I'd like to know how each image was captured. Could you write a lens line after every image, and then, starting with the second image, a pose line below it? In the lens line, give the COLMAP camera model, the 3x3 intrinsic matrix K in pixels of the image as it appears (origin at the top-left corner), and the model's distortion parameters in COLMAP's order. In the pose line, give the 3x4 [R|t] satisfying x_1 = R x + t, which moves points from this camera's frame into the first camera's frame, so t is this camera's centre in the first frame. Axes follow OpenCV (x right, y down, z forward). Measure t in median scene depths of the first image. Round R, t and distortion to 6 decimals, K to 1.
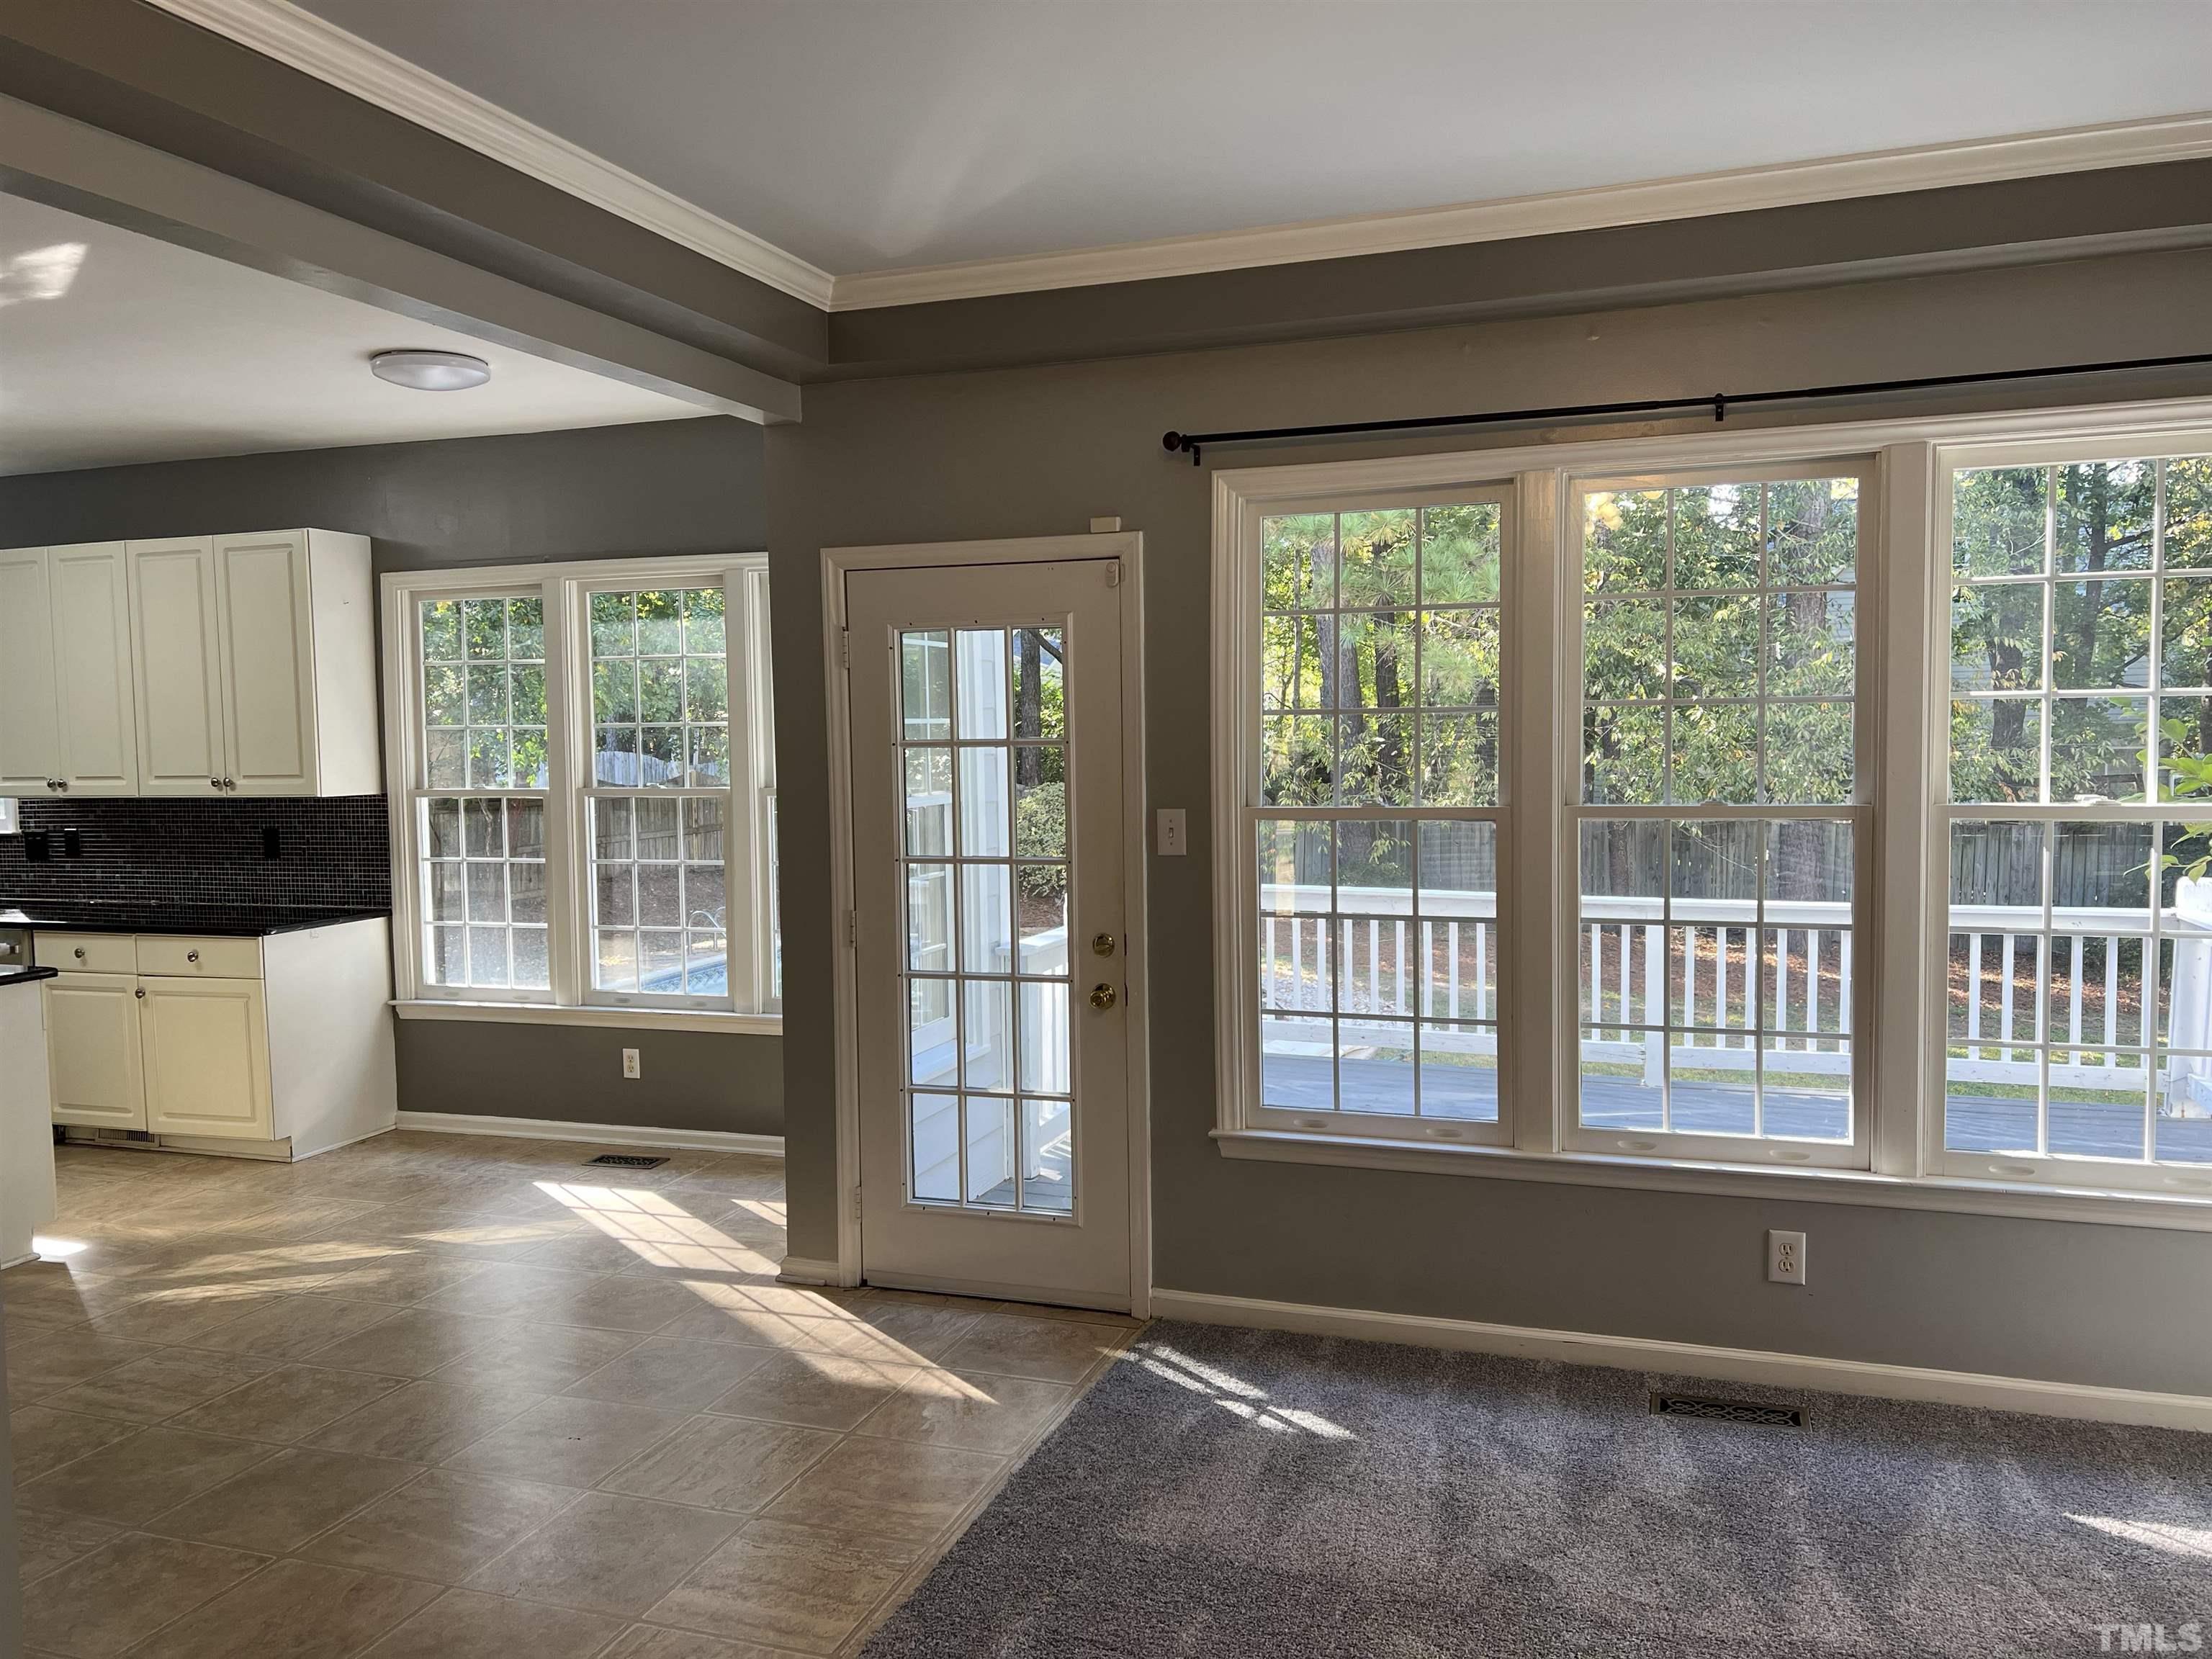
lens RADIAL K [[1651.1, 0, 1107.4], [0, 1651.1, 834.3], [0, 0, 1]] dist [0.064061, -0.077089]
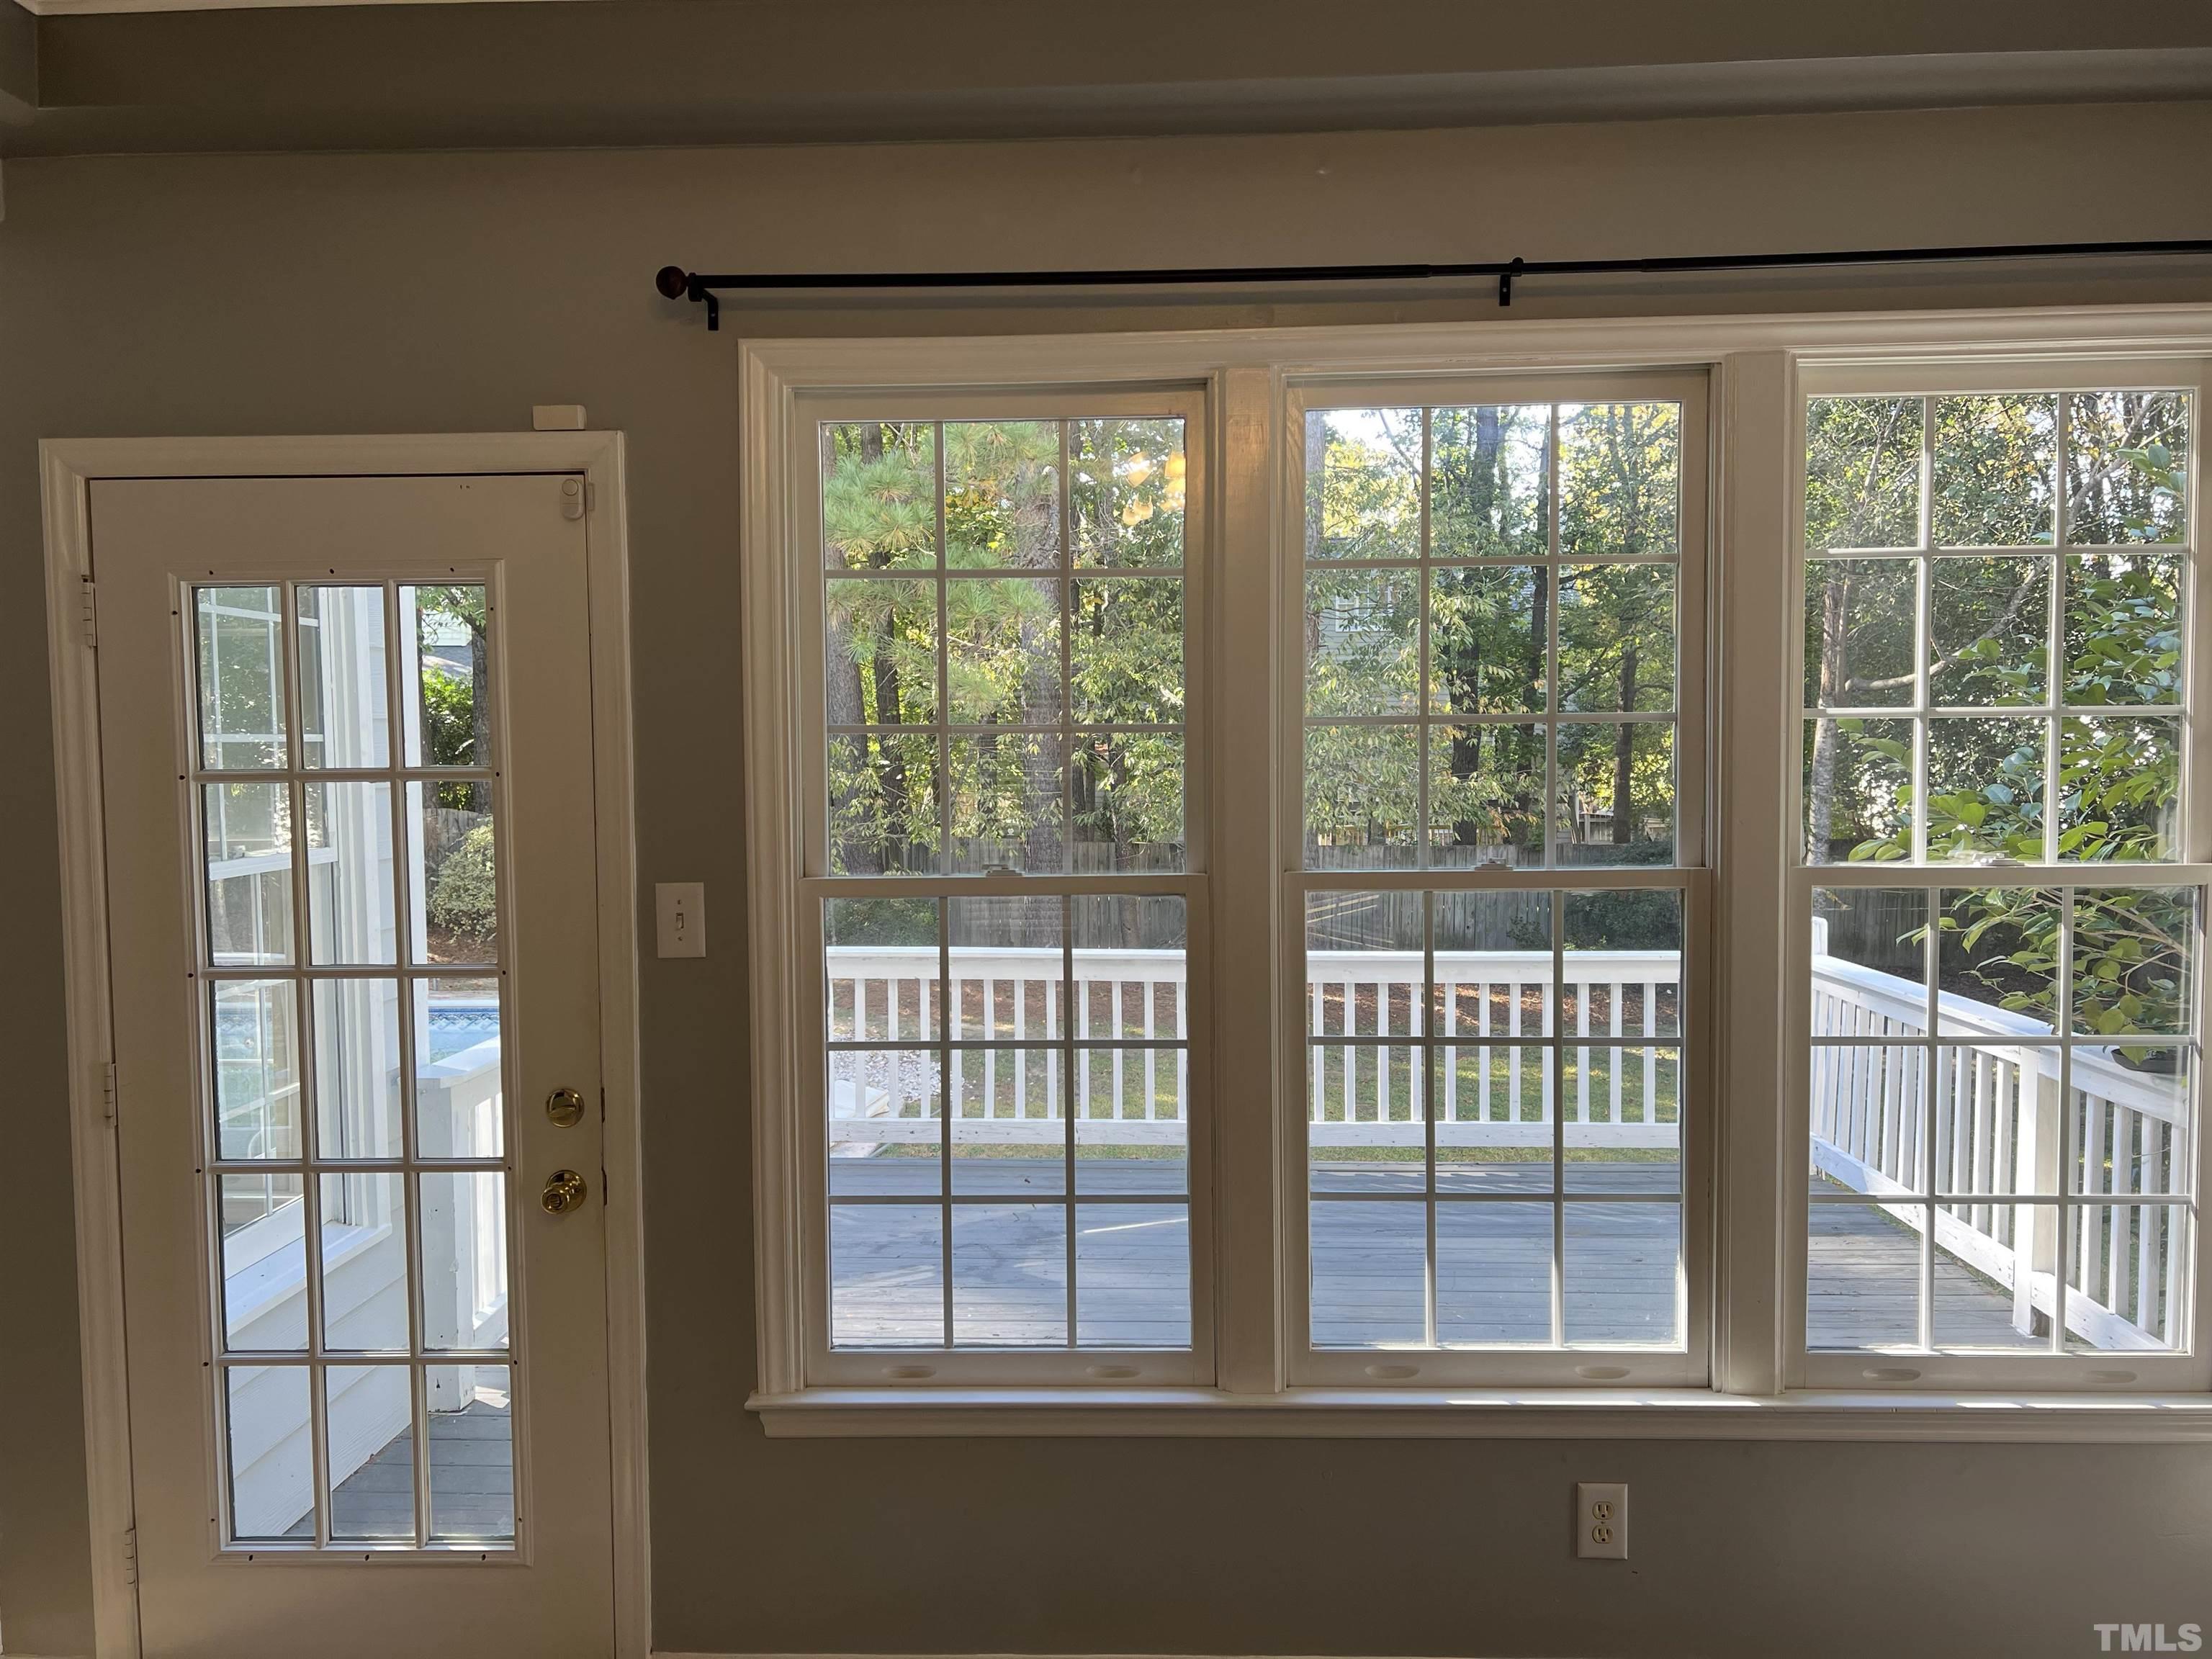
lens RADIAL K [[1651.1, 0, 1099.1], [0, 1651.1, 836.4], [0, 0, 1]] dist [0.064061, -0.077089]
pose [[0.954553, -0.011405, 0.297823, 0.003989], [0.015037, 0.999838, -0.009905, -0.022915], [-0.297662, 0.013934, 0.954570, 0.336872]]
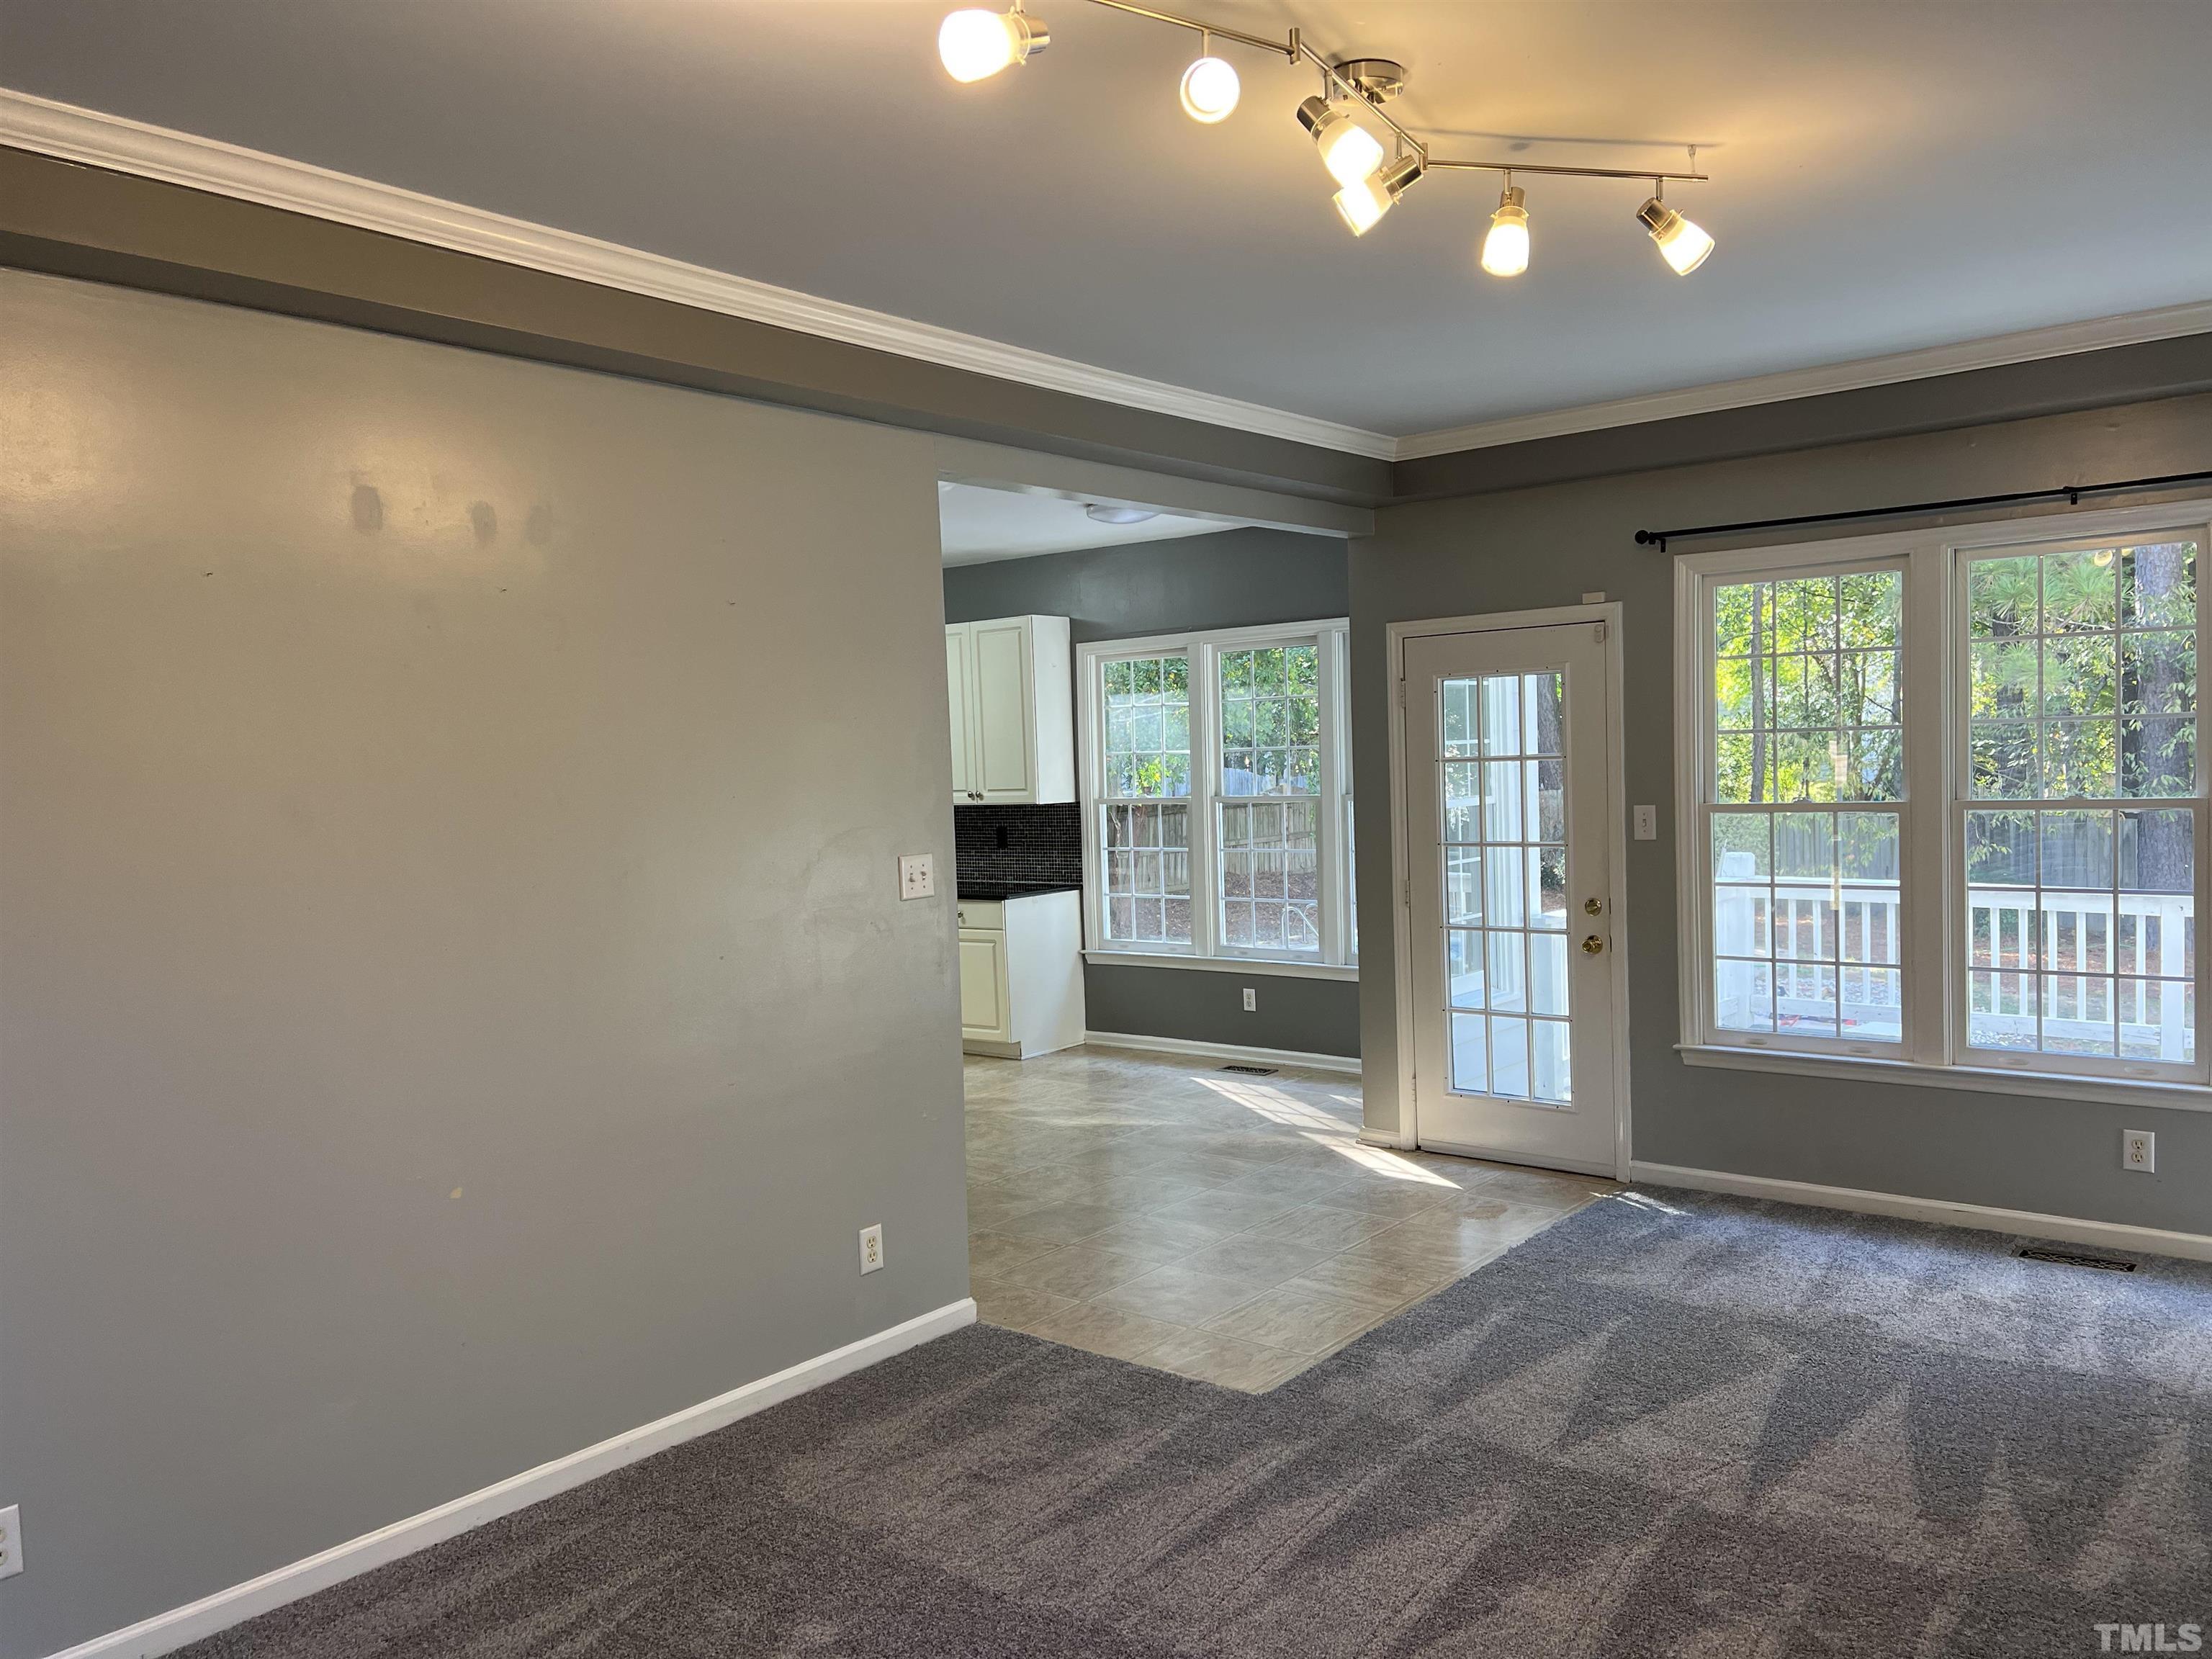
lens RADIAL K [[1651.1, 0, 1113.2], [0, 1651.1, 838.9], [0, 0, 1]] dist [0.064061, -0.077089]
pose [[0.940495, 0.000929, -0.339806, 0.087201], [-0.002244, 0.999991, -0.003478, 0.016807], [0.339800, 0.004034, 0.940489, -0.406127]]
